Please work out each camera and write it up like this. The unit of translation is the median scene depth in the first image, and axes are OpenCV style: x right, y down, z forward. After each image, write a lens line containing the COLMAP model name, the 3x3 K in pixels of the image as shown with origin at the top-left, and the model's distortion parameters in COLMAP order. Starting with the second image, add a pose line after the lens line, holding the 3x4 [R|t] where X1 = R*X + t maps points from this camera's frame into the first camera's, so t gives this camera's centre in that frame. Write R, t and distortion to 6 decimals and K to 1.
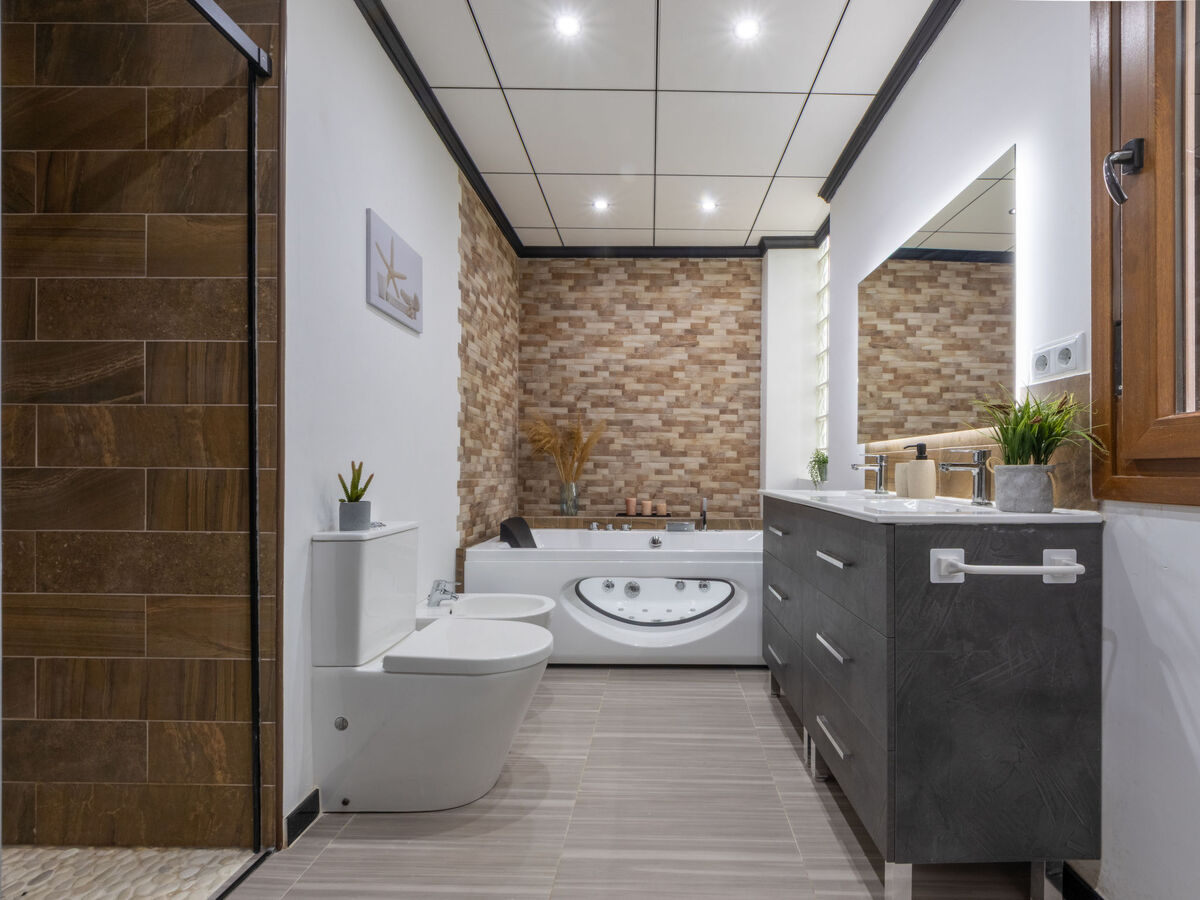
lens RADIAL K [[530.4, 0, 644.0], [0, 530.4, 451.6], [0, 0, 1]] dist [0.000062, -0.004729]
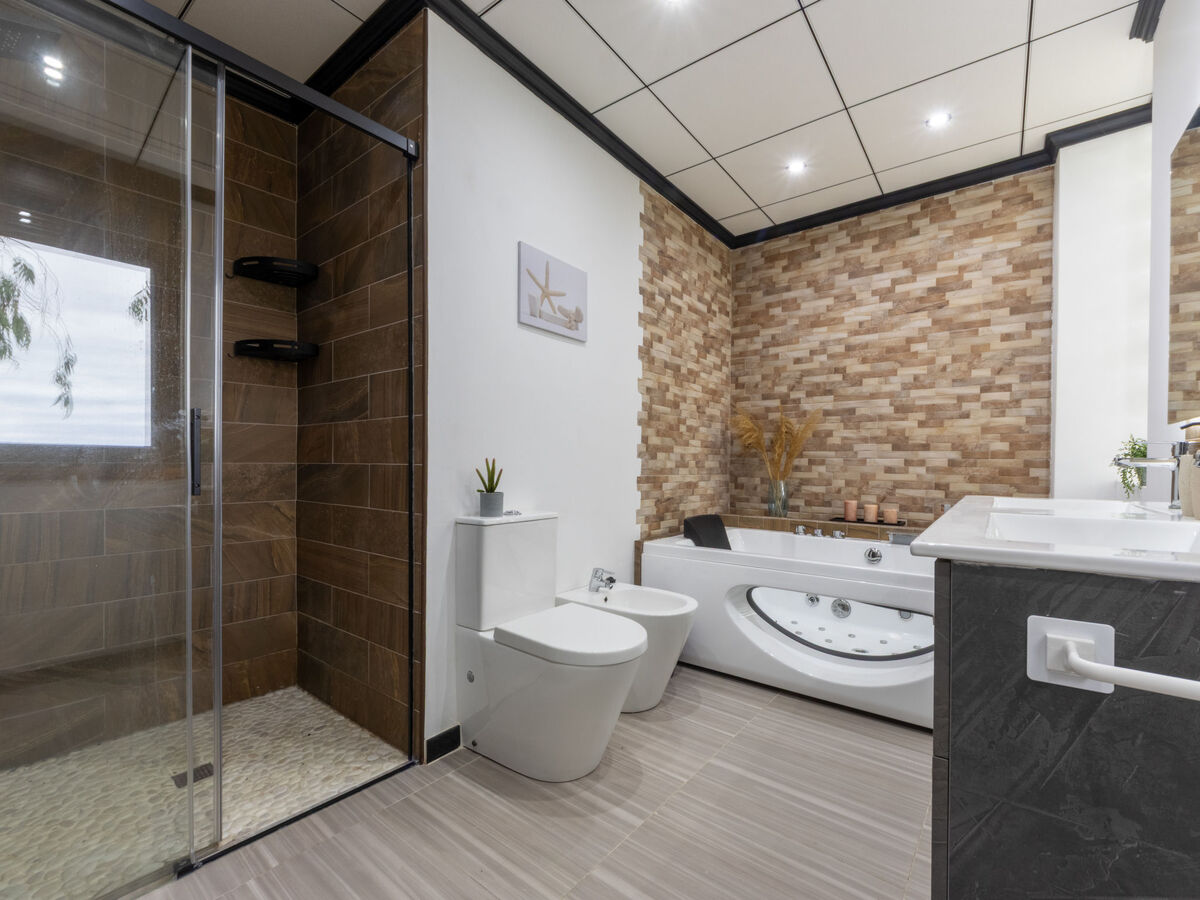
lens RADIAL K [[517.9, 0, 599.4], [0, 517.9, 451.6], [0, 0, 1]] dist [0.000794, -0.000606]
pose [[0.799195, -0.014352, -0.600900, 0.151782], [0.017010, 0.999855, -0.001258, 0.003917], [0.600831, -0.009216, 0.799323, 0.097042]]
